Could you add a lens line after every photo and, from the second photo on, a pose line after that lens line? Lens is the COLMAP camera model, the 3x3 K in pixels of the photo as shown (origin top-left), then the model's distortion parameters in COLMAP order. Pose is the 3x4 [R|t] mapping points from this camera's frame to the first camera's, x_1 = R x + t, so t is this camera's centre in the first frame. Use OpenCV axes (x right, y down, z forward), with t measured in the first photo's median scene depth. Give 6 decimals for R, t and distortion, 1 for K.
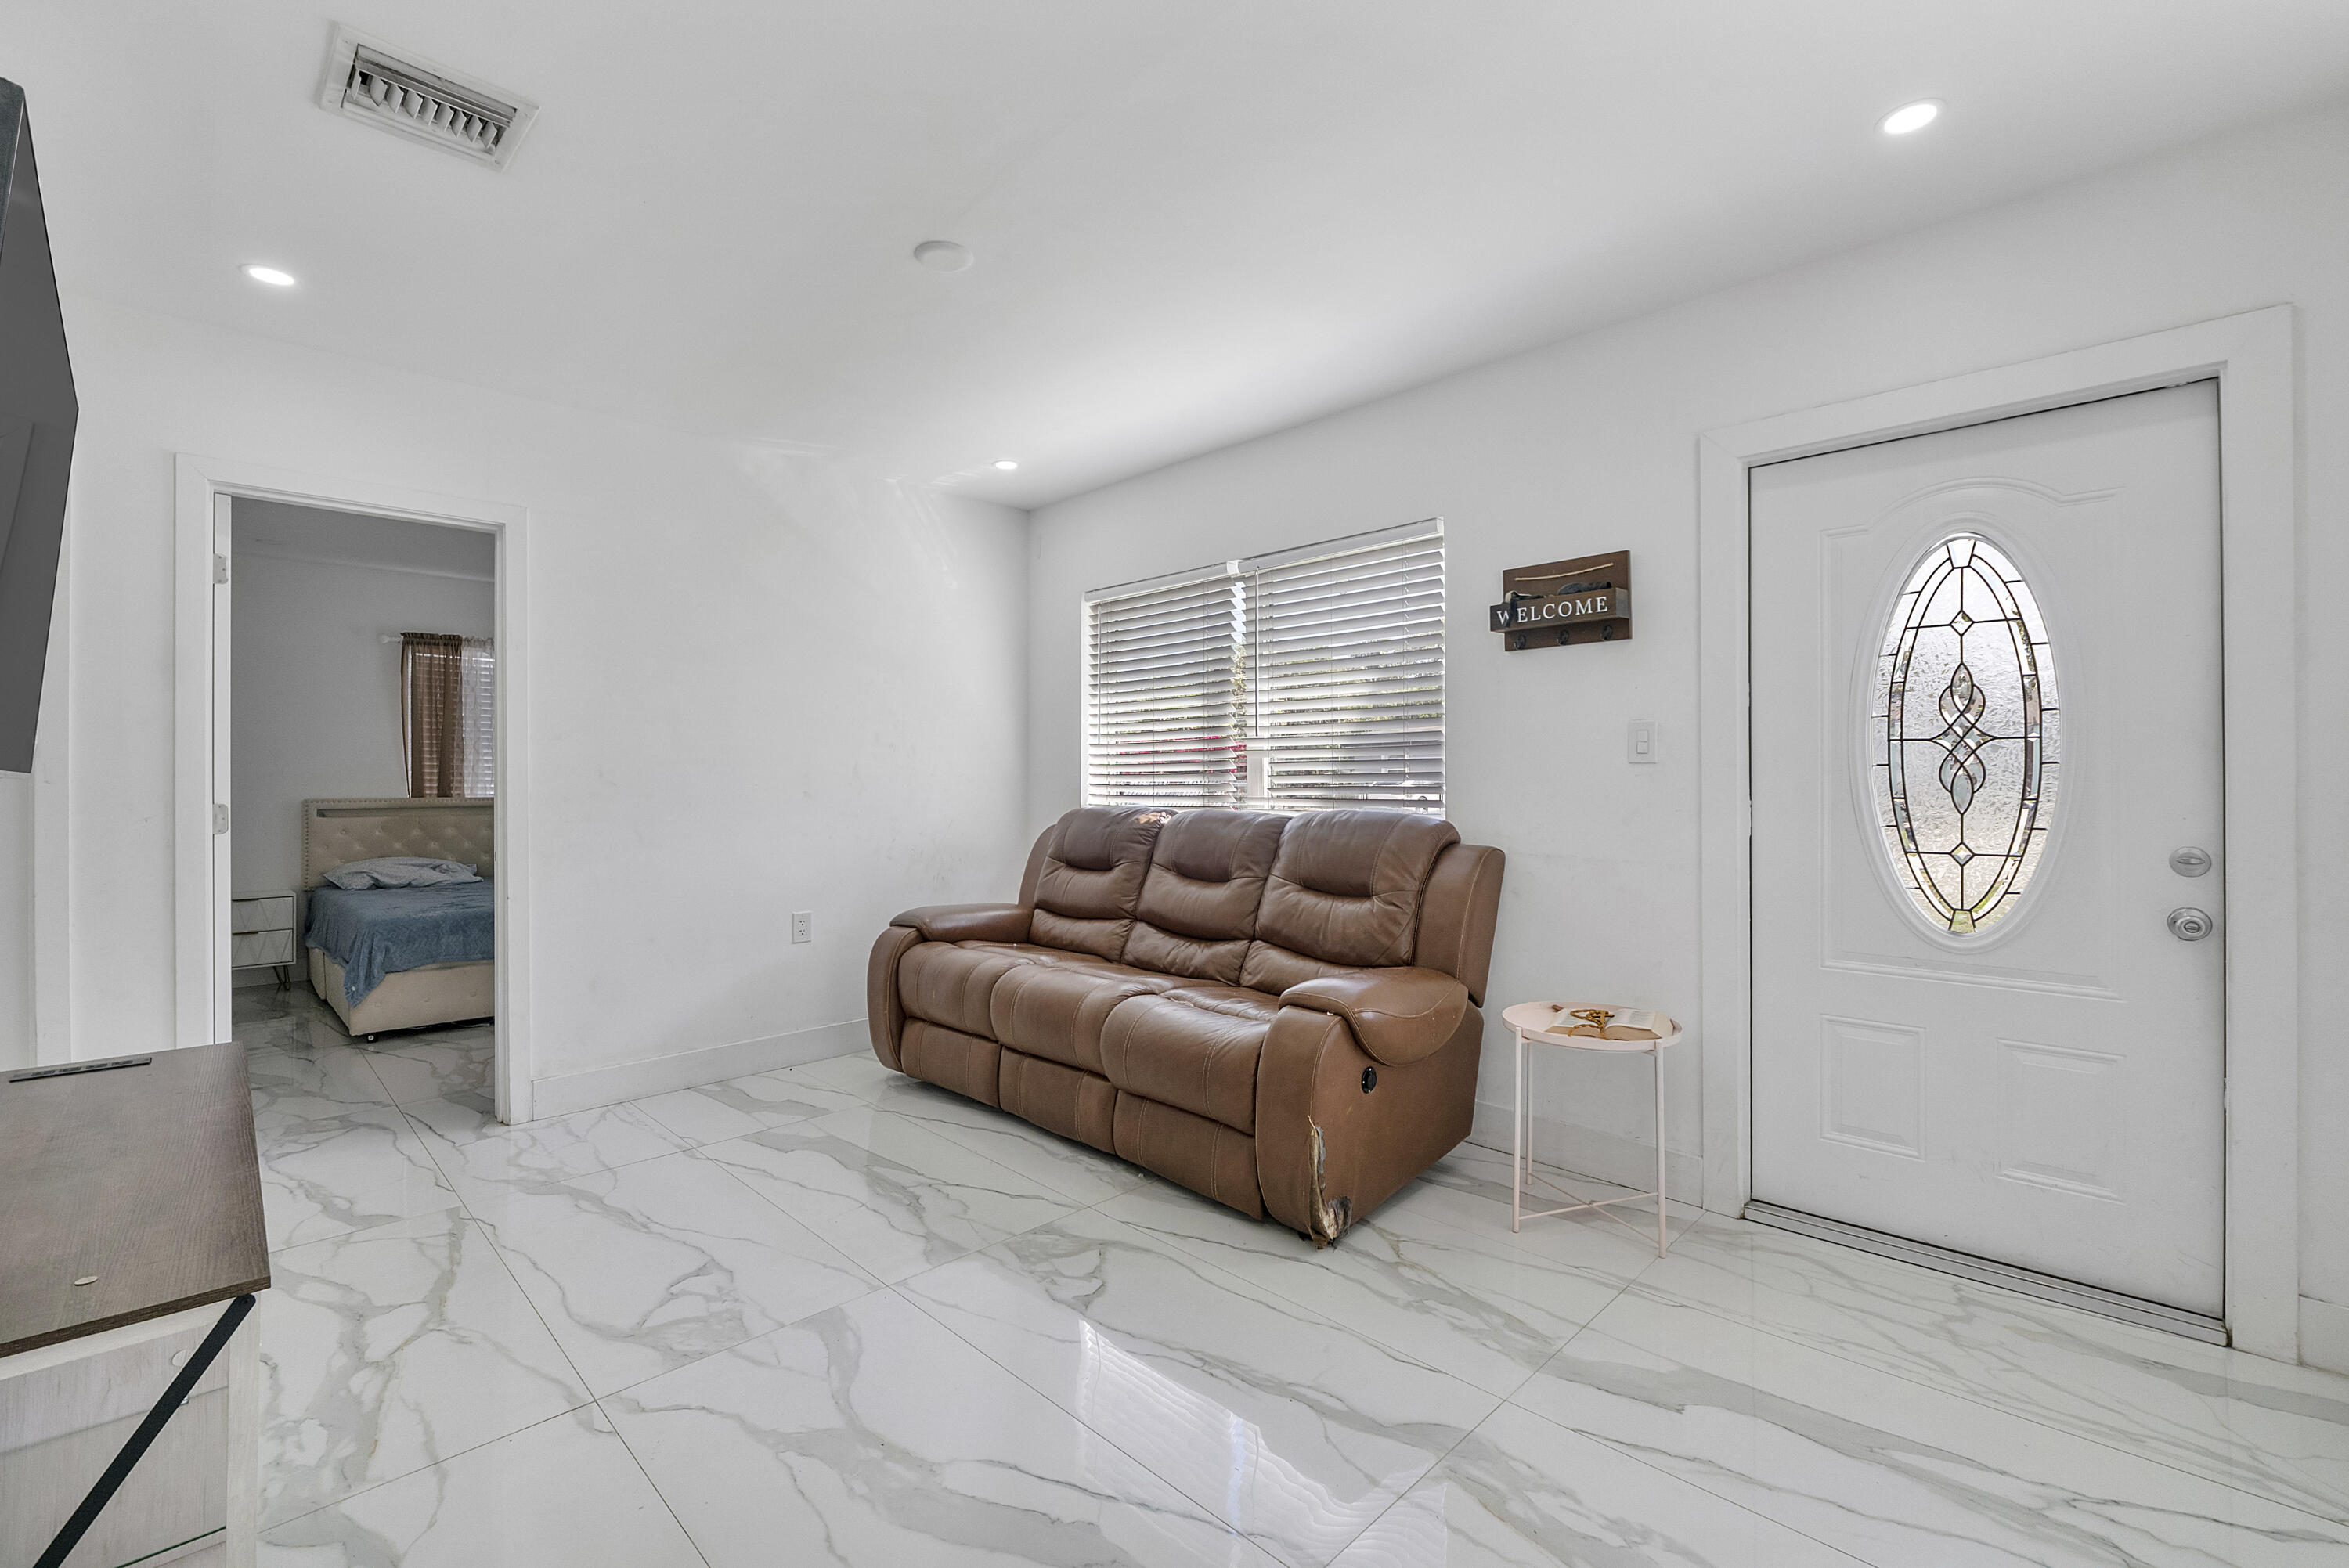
lens RADIAL K [[995.5, 0, 1156.2], [0, 995.5, 776.8], [0, 0, 1]] dist [-0.003617, -0.001430]
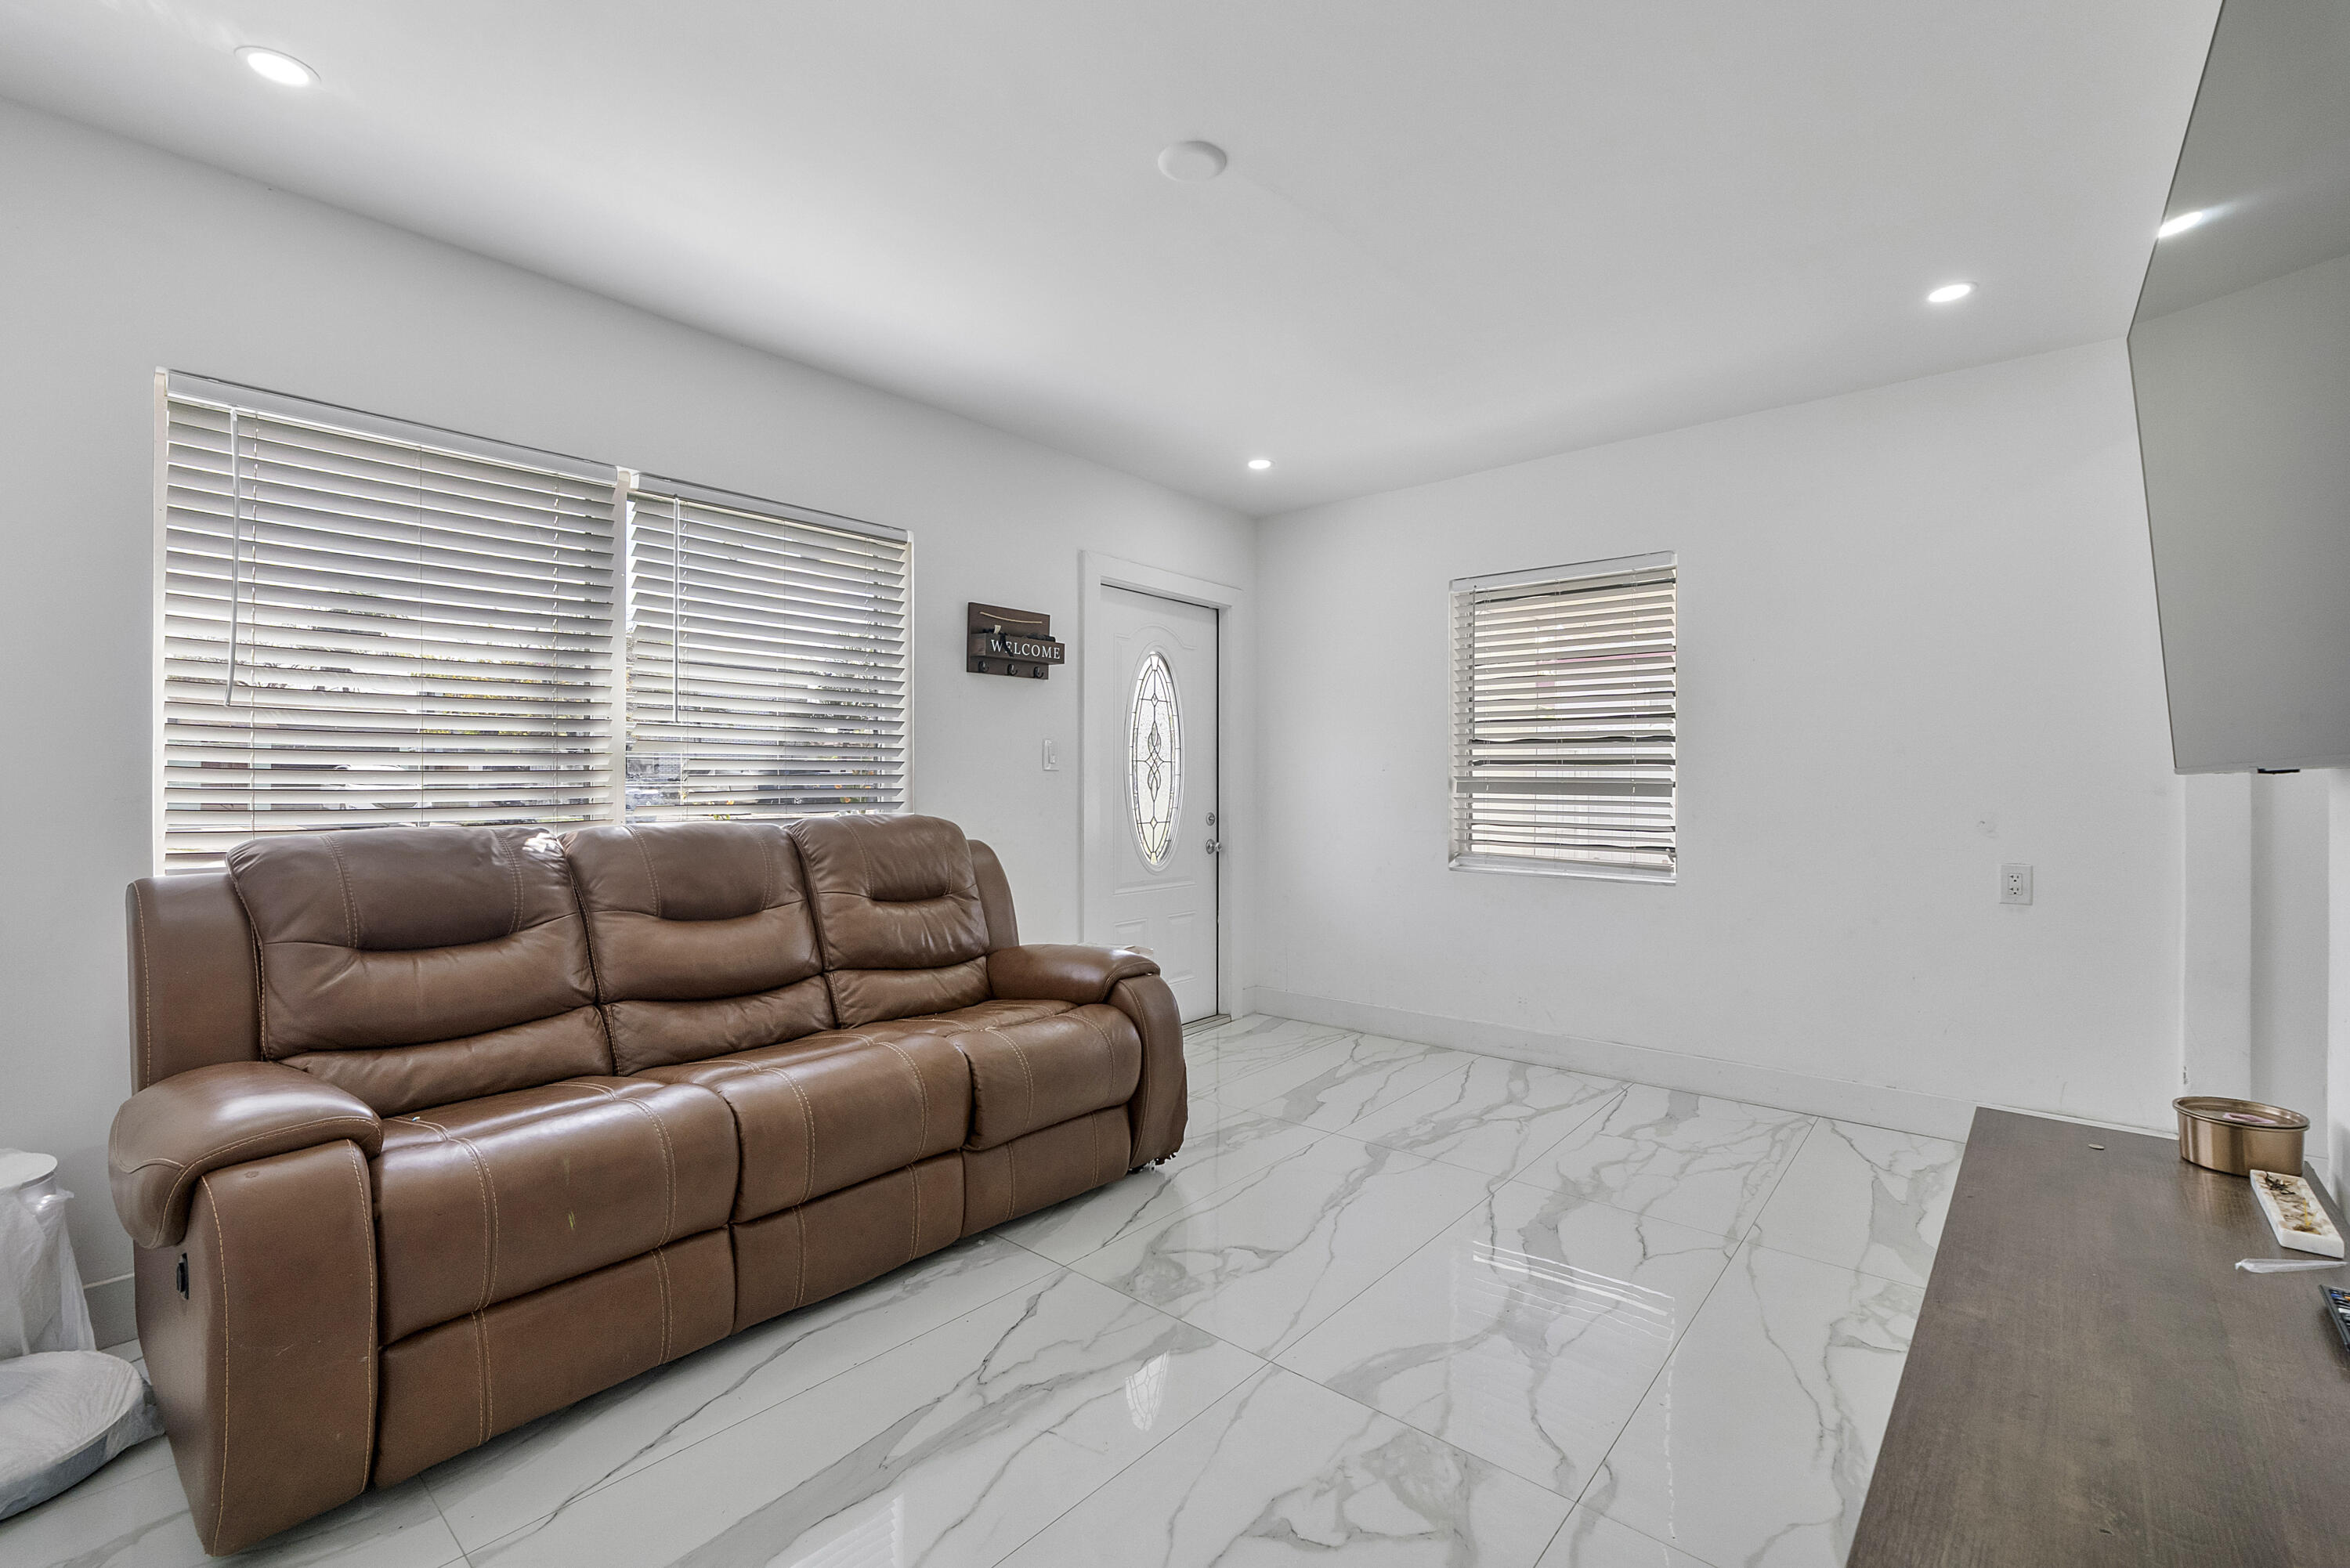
lens RADIAL K [[995.9, 0, 1187.5], [0, 995.9, 780.9], [0, 0, 1]] dist [-0.003617, -0.001430]
pose [[-0.086409, 0.000773, 0.996259, -1.231094], [-0.007766, 0.999969, -0.001449, 0.001724], [-0.996229, -0.007862, -0.086400, 1.246736]]
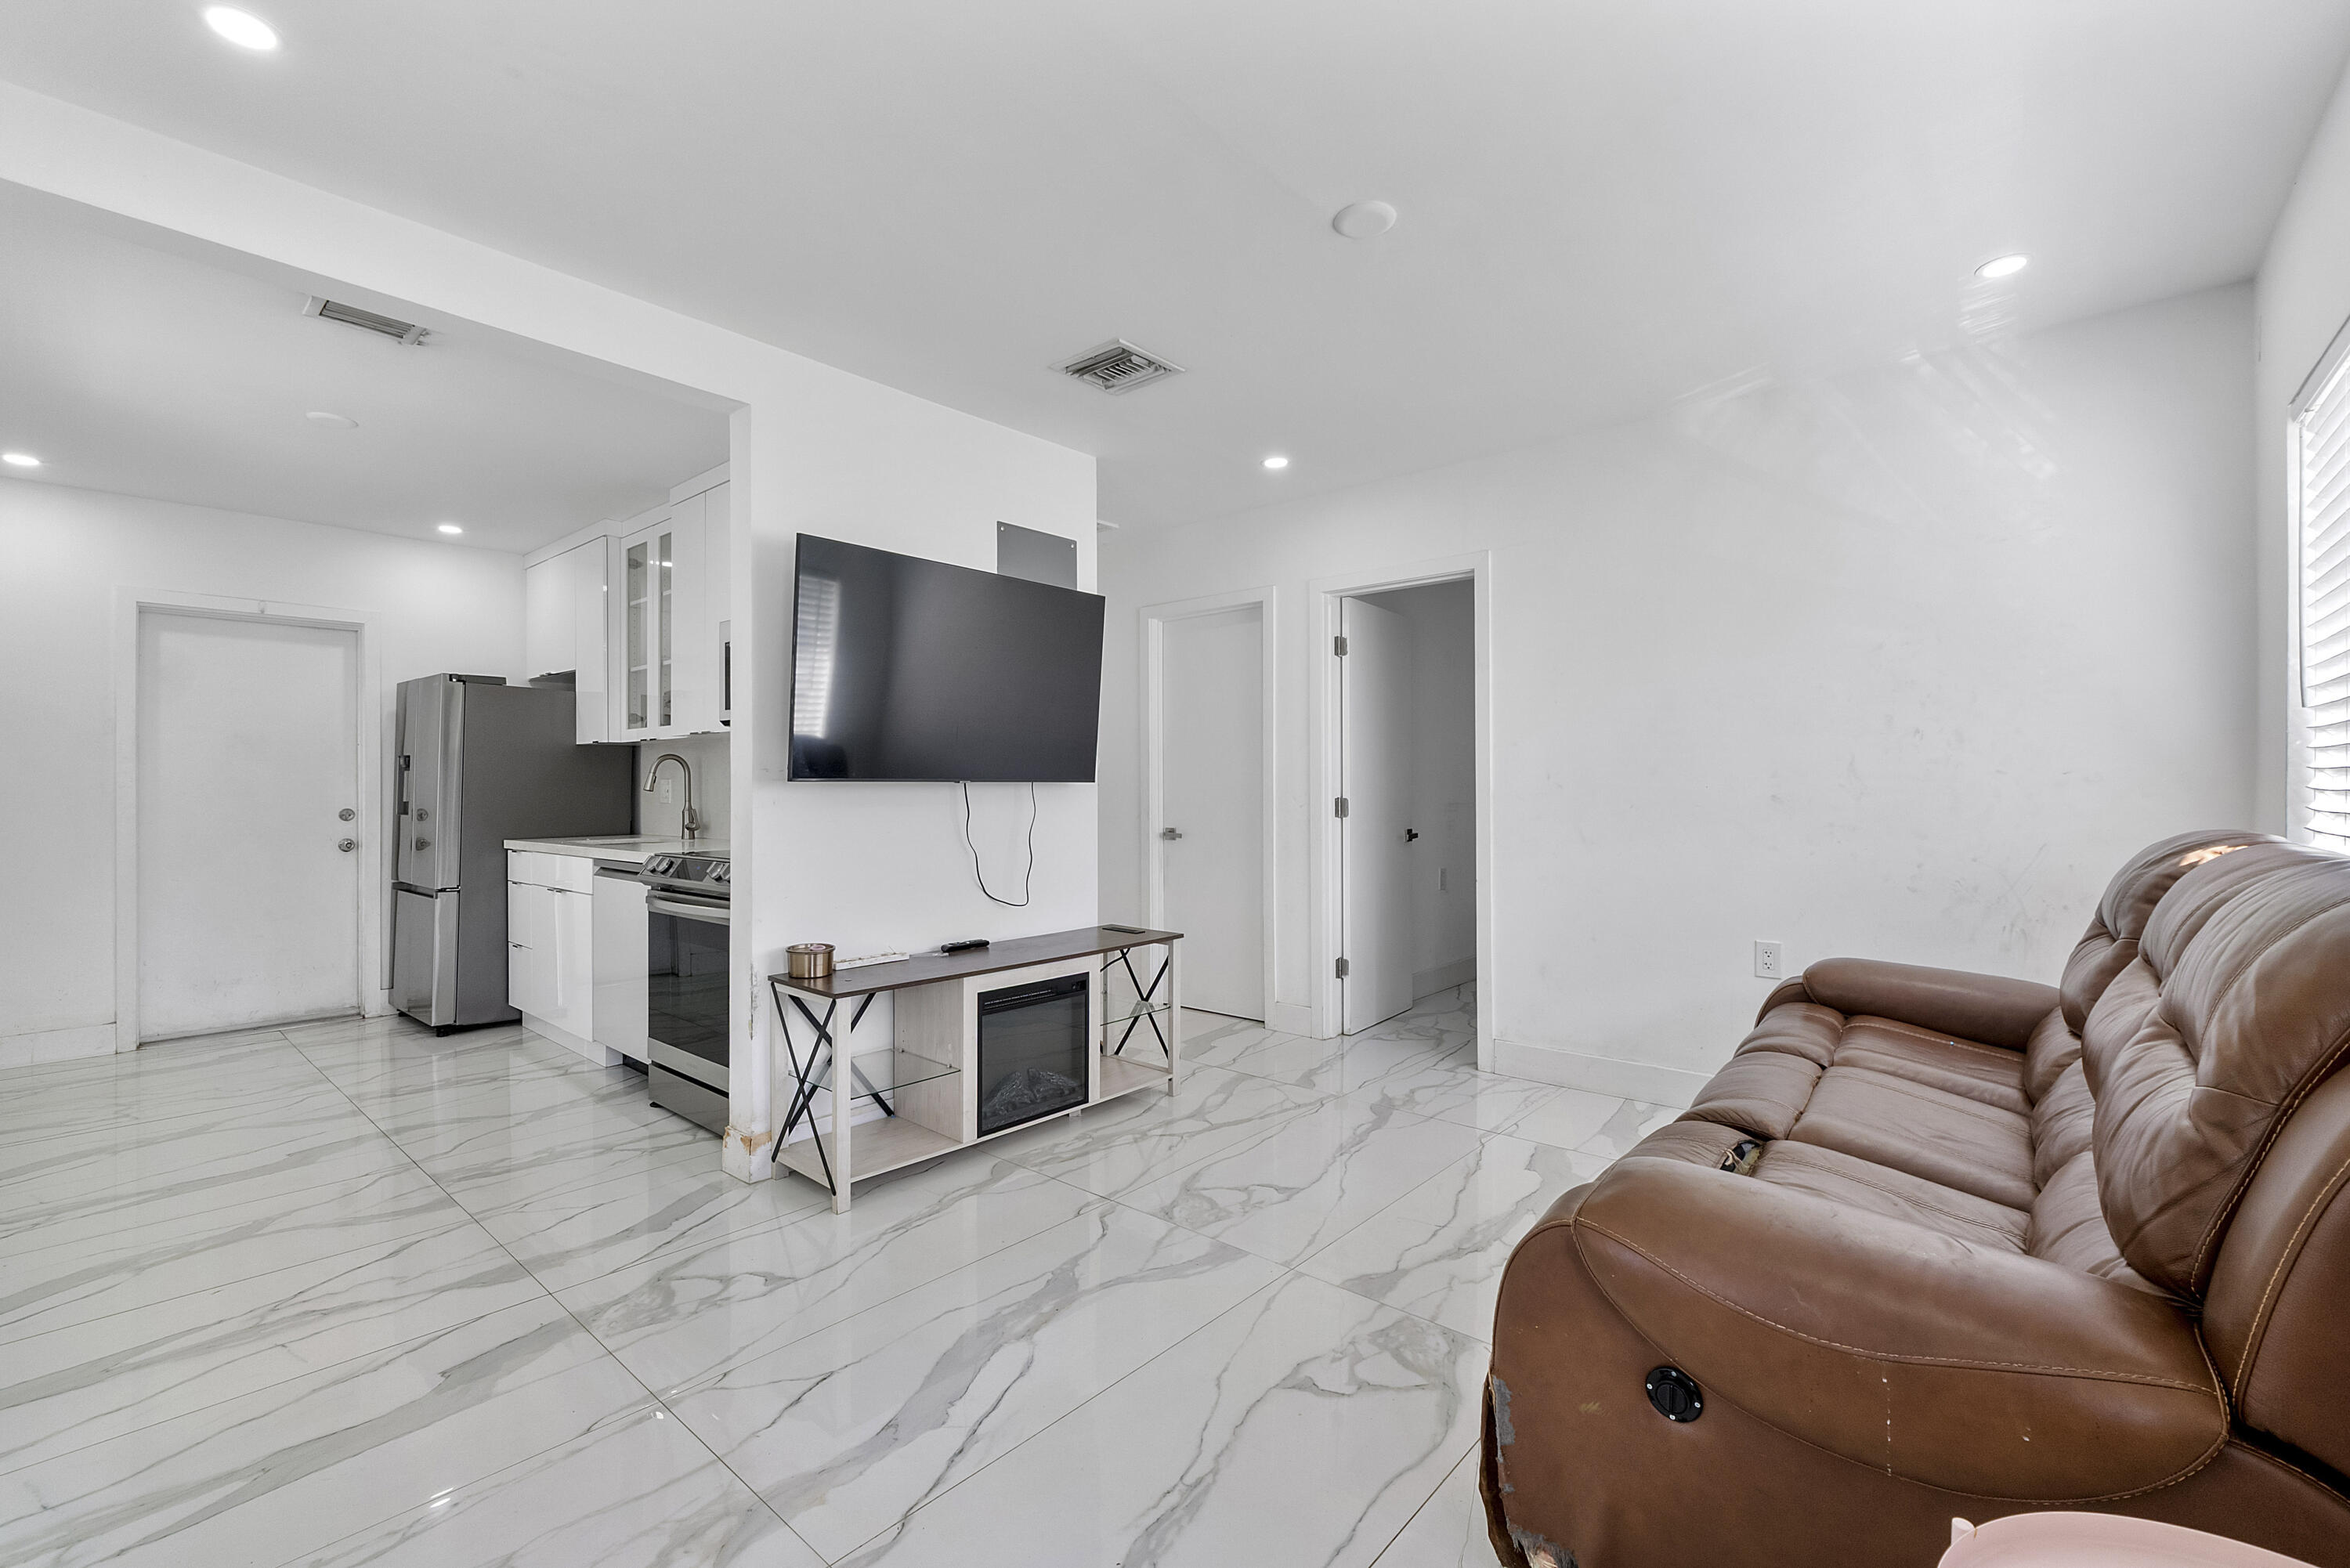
lens RADIAL K [[995.9, 0, 1183.1], [0, 995.9, 791.6], [0, 0, 1]] dist [-0.003617, -0.001430]
pose [[0.080482, 0.010193, -0.996704, 0.821975], [0.009875, 0.999890, 0.011022, -0.003845], [0.996707, -0.010730, 0.080372, 0.872526]]
